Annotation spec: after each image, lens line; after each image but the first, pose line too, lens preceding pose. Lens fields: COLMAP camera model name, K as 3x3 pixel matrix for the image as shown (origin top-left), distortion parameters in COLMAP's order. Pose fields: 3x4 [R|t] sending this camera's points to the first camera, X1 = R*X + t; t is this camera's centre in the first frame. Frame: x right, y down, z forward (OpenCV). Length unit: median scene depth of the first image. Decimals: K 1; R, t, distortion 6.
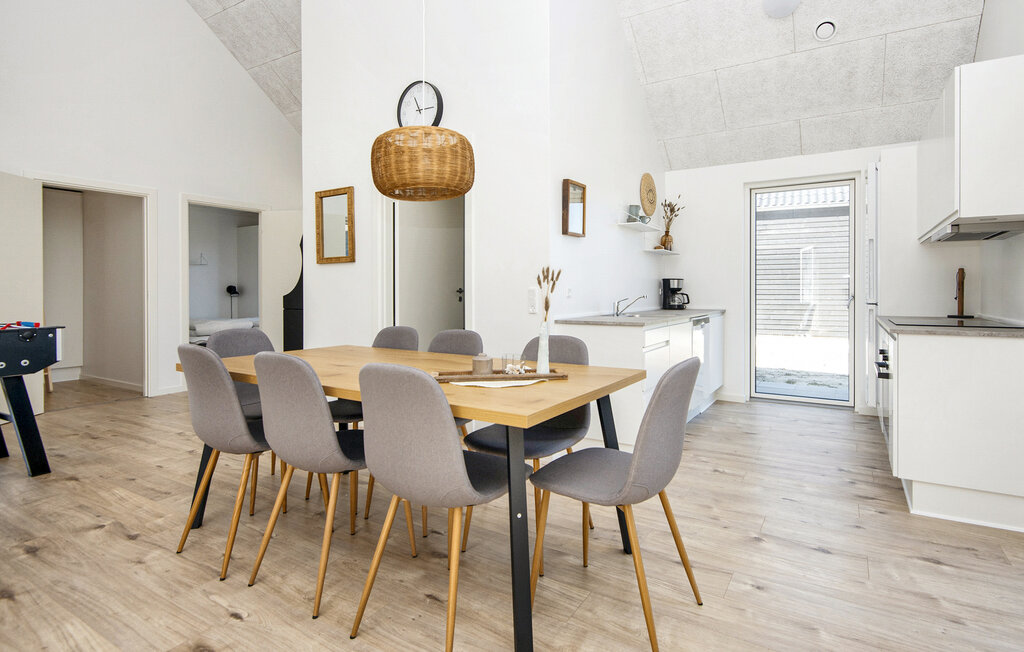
lens RADIAL K [[523.8, 0, 533.8], [0, 523.8, 283.3], [0, 0, 1]] dist [-0.000360, -0.000146]
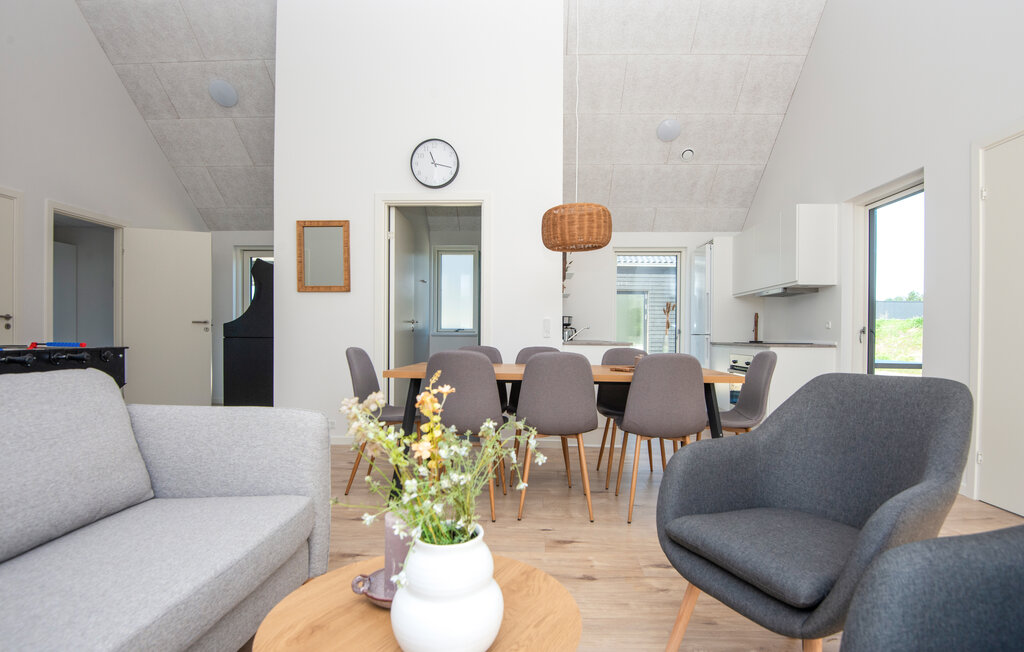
lens RADIAL K [[526.7, 0, 512.0], [0, 526.7, 326.0], [0, 0, 1]] dist [-0.035555, 0.000134]
pose [[0.887009, 0.017887, 0.461405, -0.489231], [-0.018117, 0.999828, -0.003932, 0.024969], [-0.461396, -0.004872, 0.887181, -0.095033]]
